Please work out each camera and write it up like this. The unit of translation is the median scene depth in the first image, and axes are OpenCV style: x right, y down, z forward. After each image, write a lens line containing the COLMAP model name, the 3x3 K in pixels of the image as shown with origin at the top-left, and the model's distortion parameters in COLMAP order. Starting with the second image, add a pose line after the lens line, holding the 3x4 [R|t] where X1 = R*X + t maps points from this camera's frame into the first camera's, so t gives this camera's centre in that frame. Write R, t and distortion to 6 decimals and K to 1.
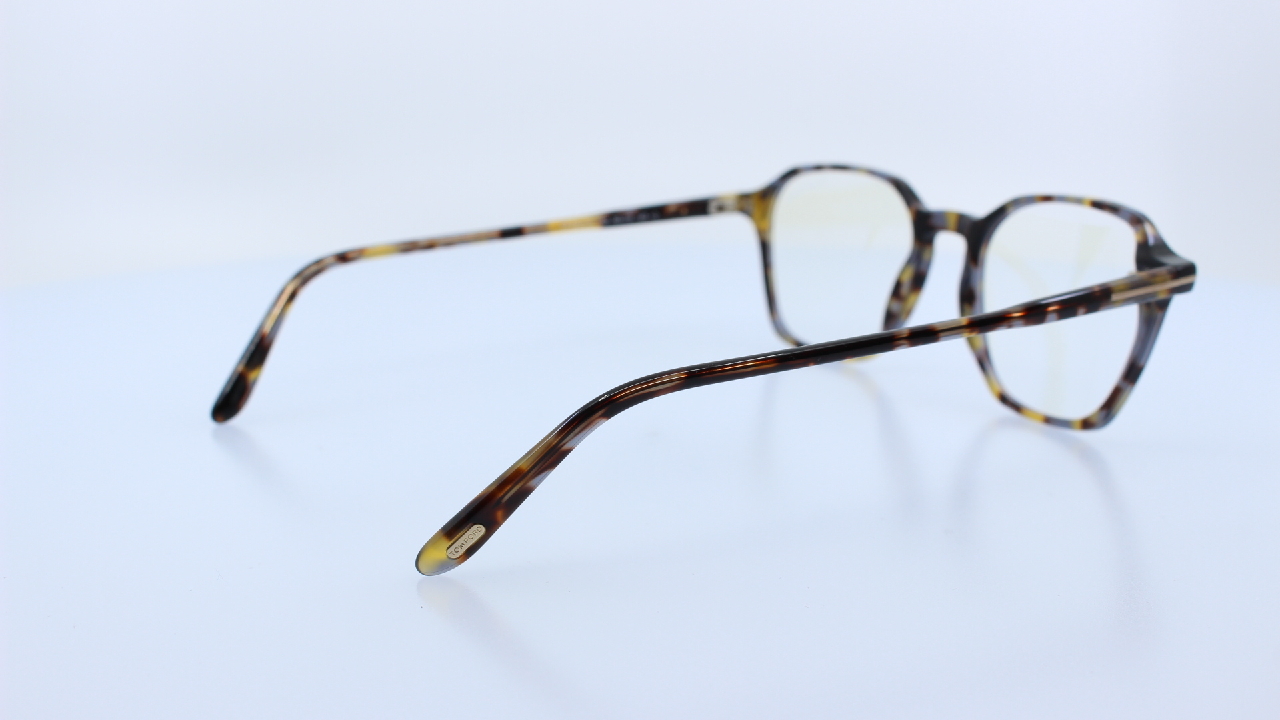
lens RADIAL K [[1612.1, 0, 638.3], [0, 1612.1, 366.3], [0, 0, 1]] dist [-0.095177, 0.000000]
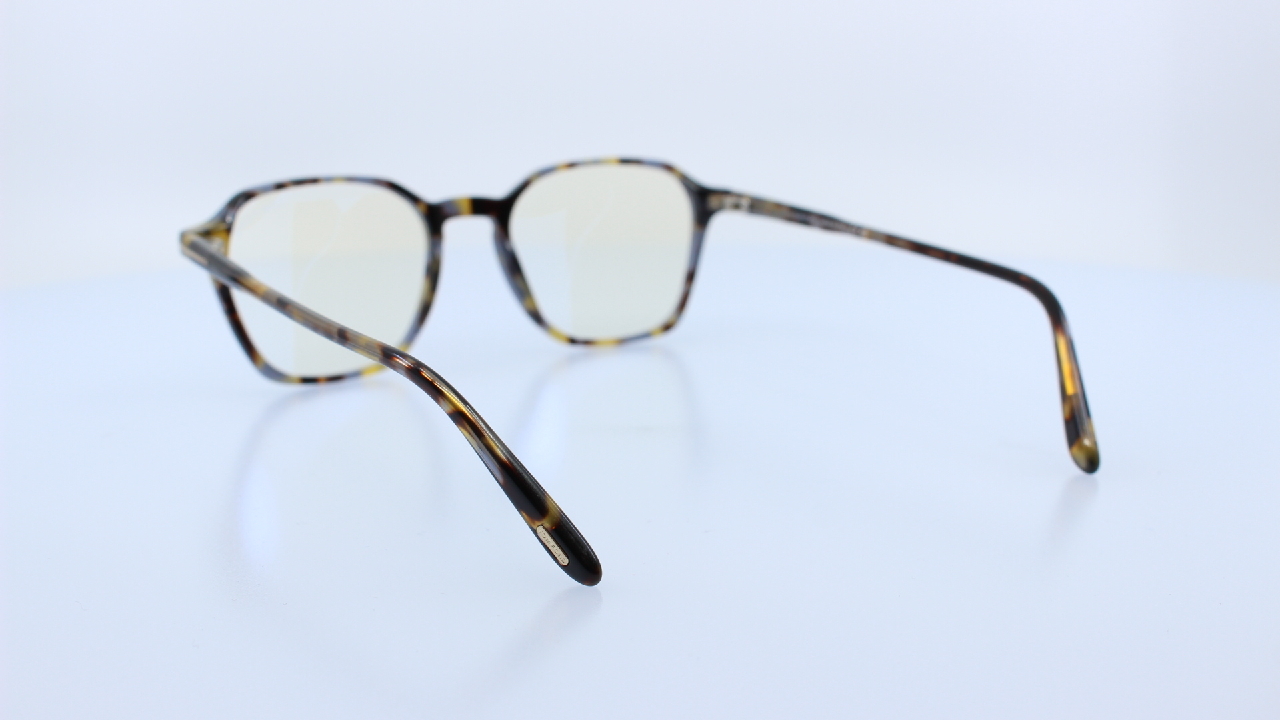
lens RADIAL K [[1612.1, 0, 647.2], [0, 1612.1, 364.6], [0, 0, 1]] dist [-0.095177, 0.000000]
pose [[-0.013363, -0.214090, 0.976723, -0.904641], [0.225250, 0.951058, 0.211546, -0.195284], [-0.974209, 0.222833, 0.035514, 0.891930]]
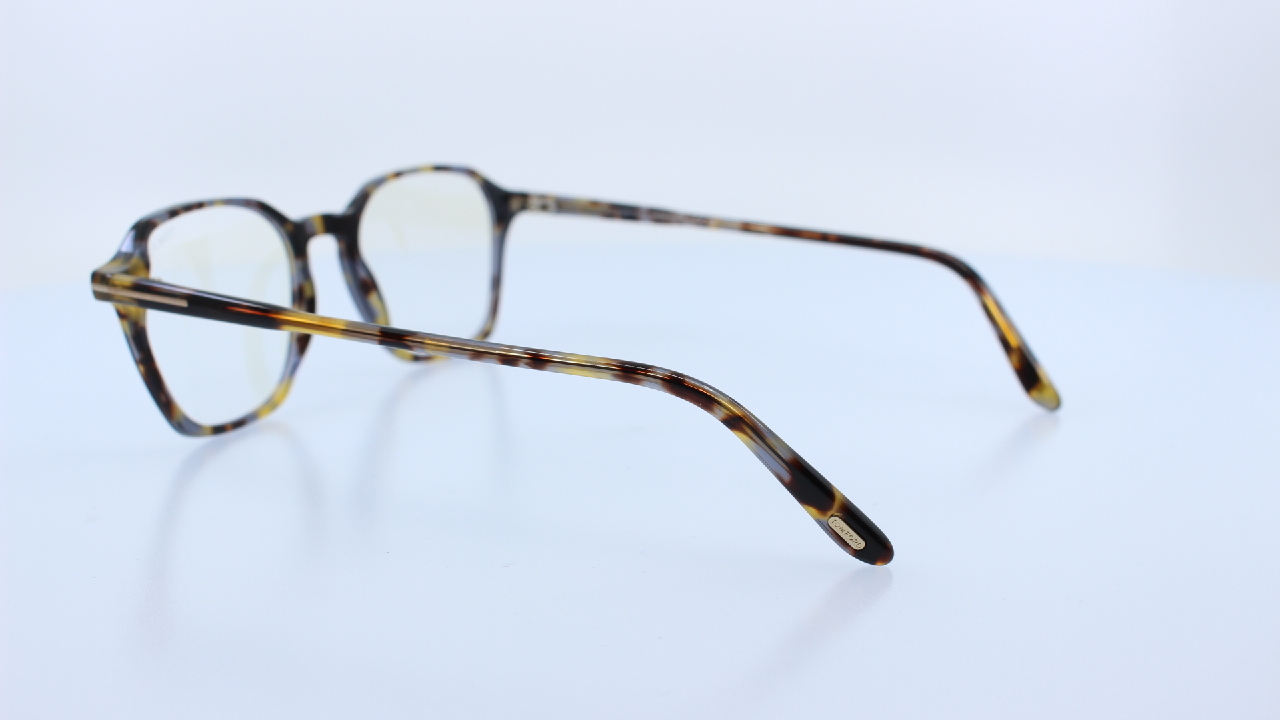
lens RADIAL K [[1612.1, 0, 635.1], [0, 1612.1, 356.4], [0, 0, 1]] dist [-0.095177, 0.000000]
pose [[-0.508572, -0.177671, 0.842489, -0.777722], [0.197607, 0.928276, 0.315049, -0.297295], [-0.838037, 0.326707, -0.436986, 1.334597]]
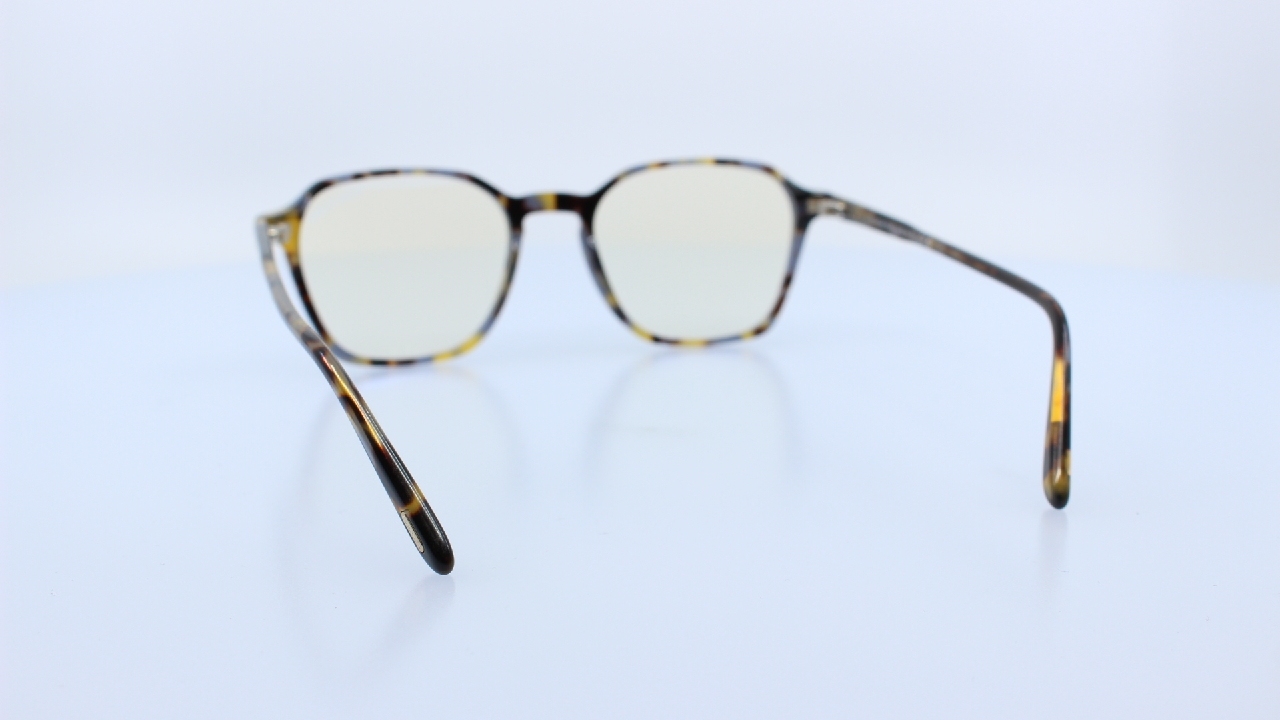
lens RADIAL K [[1612.1, 0, 646.5], [0, 1612.1, 359.3], [0, 0, 1]] dist [-0.095177, 0.000000]
pose [[0.249498, -0.203942, 0.946656, -0.874720], [0.216904, 0.964503, 0.150621, -0.141633], [-0.943771, 0.167754, 0.284877, 0.660997]]
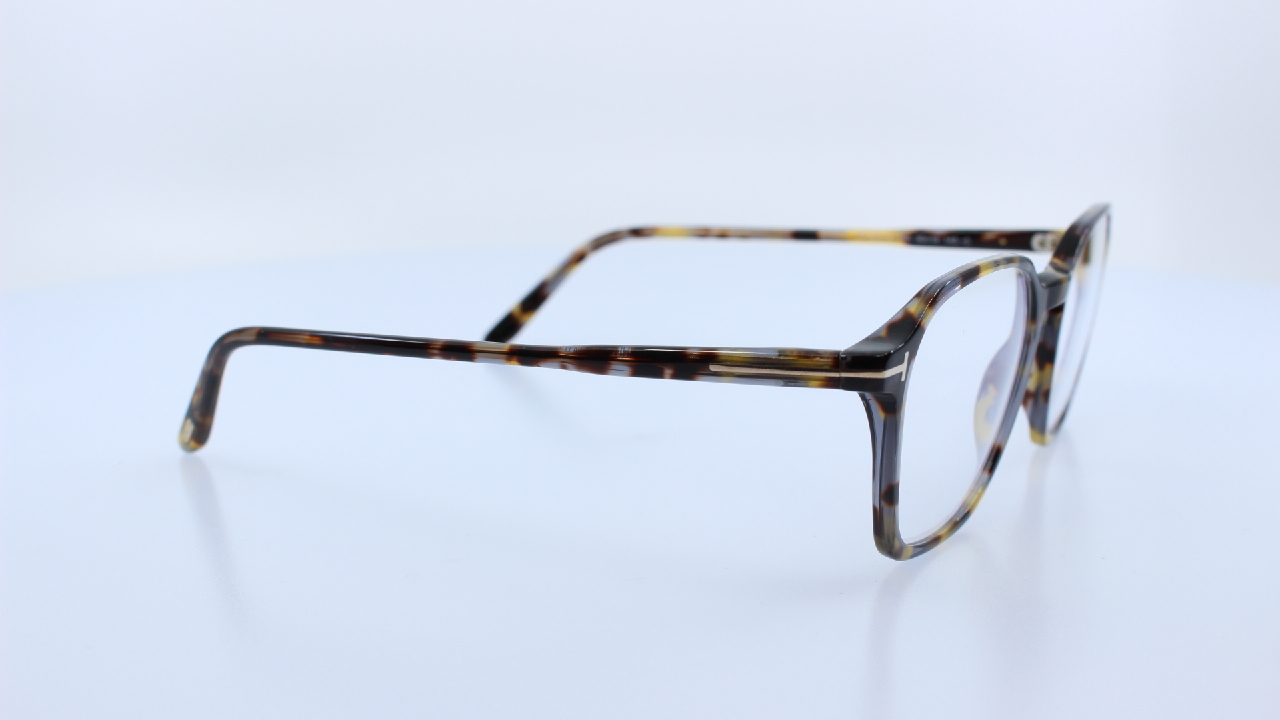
lens RADIAL K [[1612.1, 0, 646.2], [0, 1612.1, 362.3], [0, 0, 1]] dist [-0.095177, 0.000000]
pose [[0.503430, 0.189929, -0.842903, 0.789113], [-0.188324, 0.976207, 0.107488, -0.103370], [0.843263, 0.104627, 0.527220, 0.439436]]
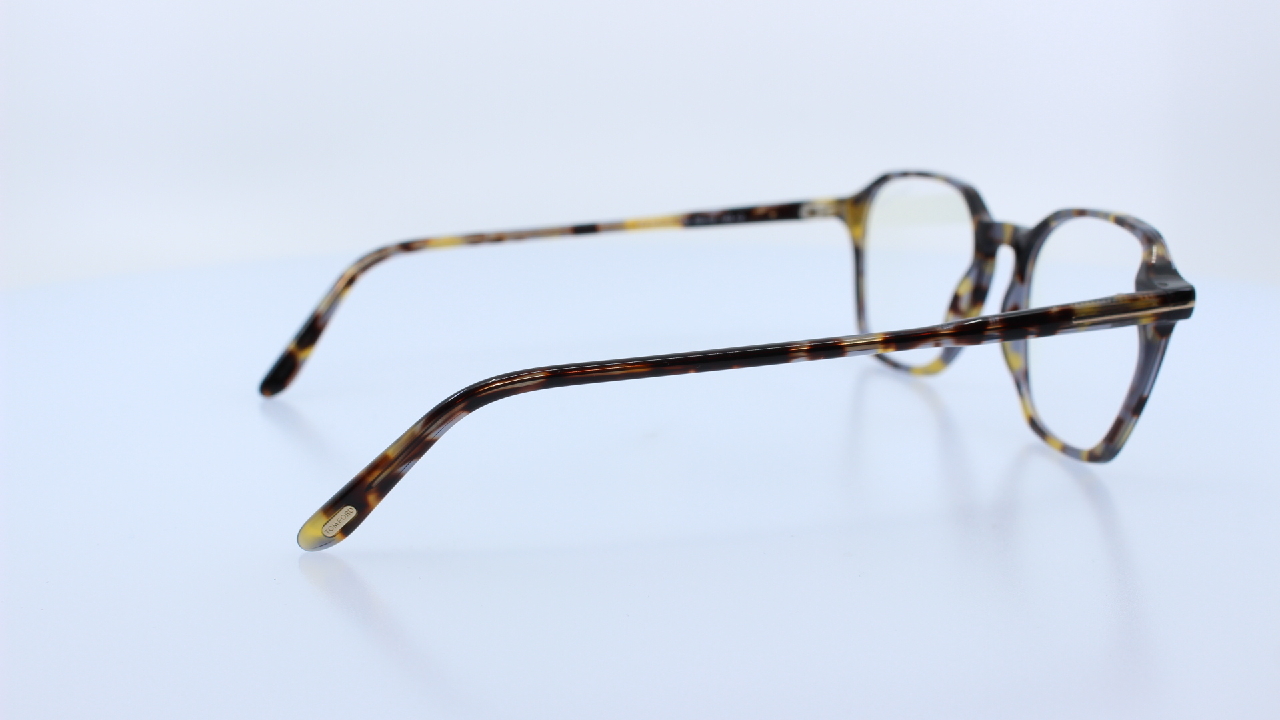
lens RADIAL K [[1612.1, 0, 637.6], [0, 1612.1, 358.3], [0, 0, 1]] dist [-0.095177, 0.000000]
pose [[0.965817, 0.056362, -0.253024, 0.234651], [-0.057419, 0.998345, 0.003212, -0.007586], [0.252787, 0.011426, 0.967455, 0.028995]]
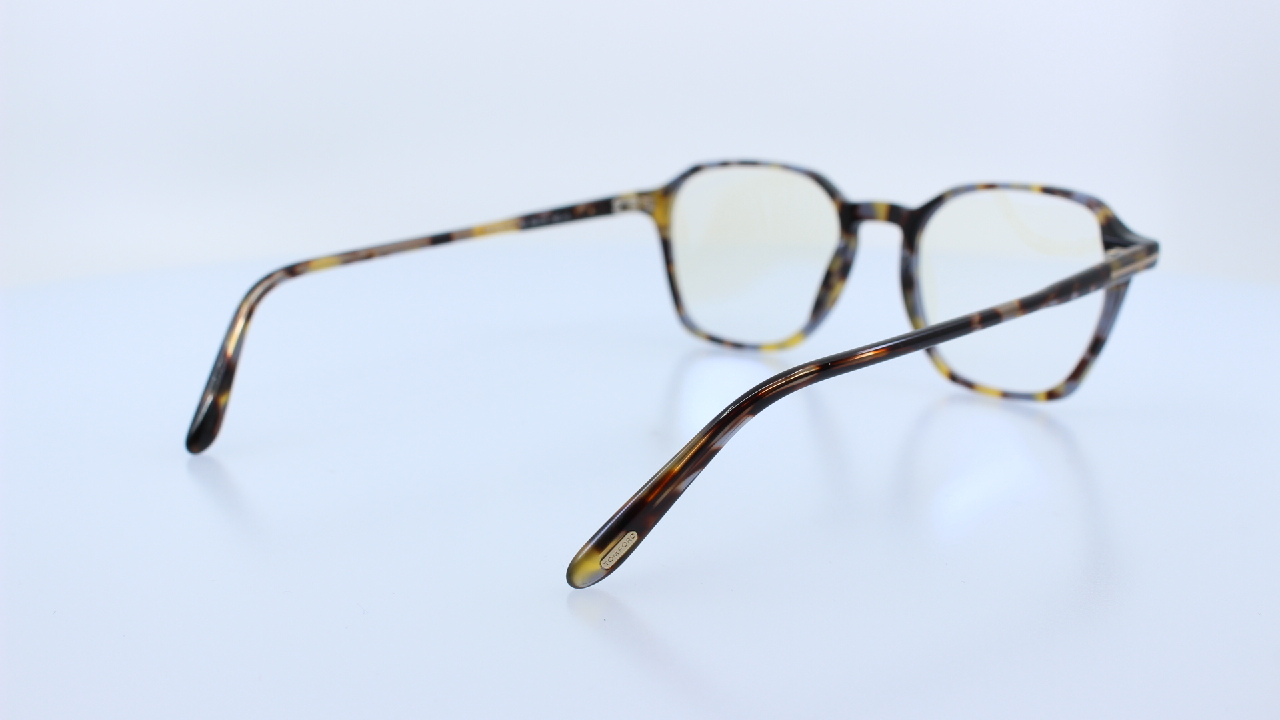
lens RADIAL K [[1612.1, 0, 640.4], [0, 1612.1, 367.6], [0, 0, 1]] dist [-0.095177, 0.000000]
pose [[0.964173, -0.058168, 0.258817, -0.239001], [0.058116, 0.998279, 0.007859, -0.006479], [-0.258829, 0.007464, 0.965894, 0.032774]]
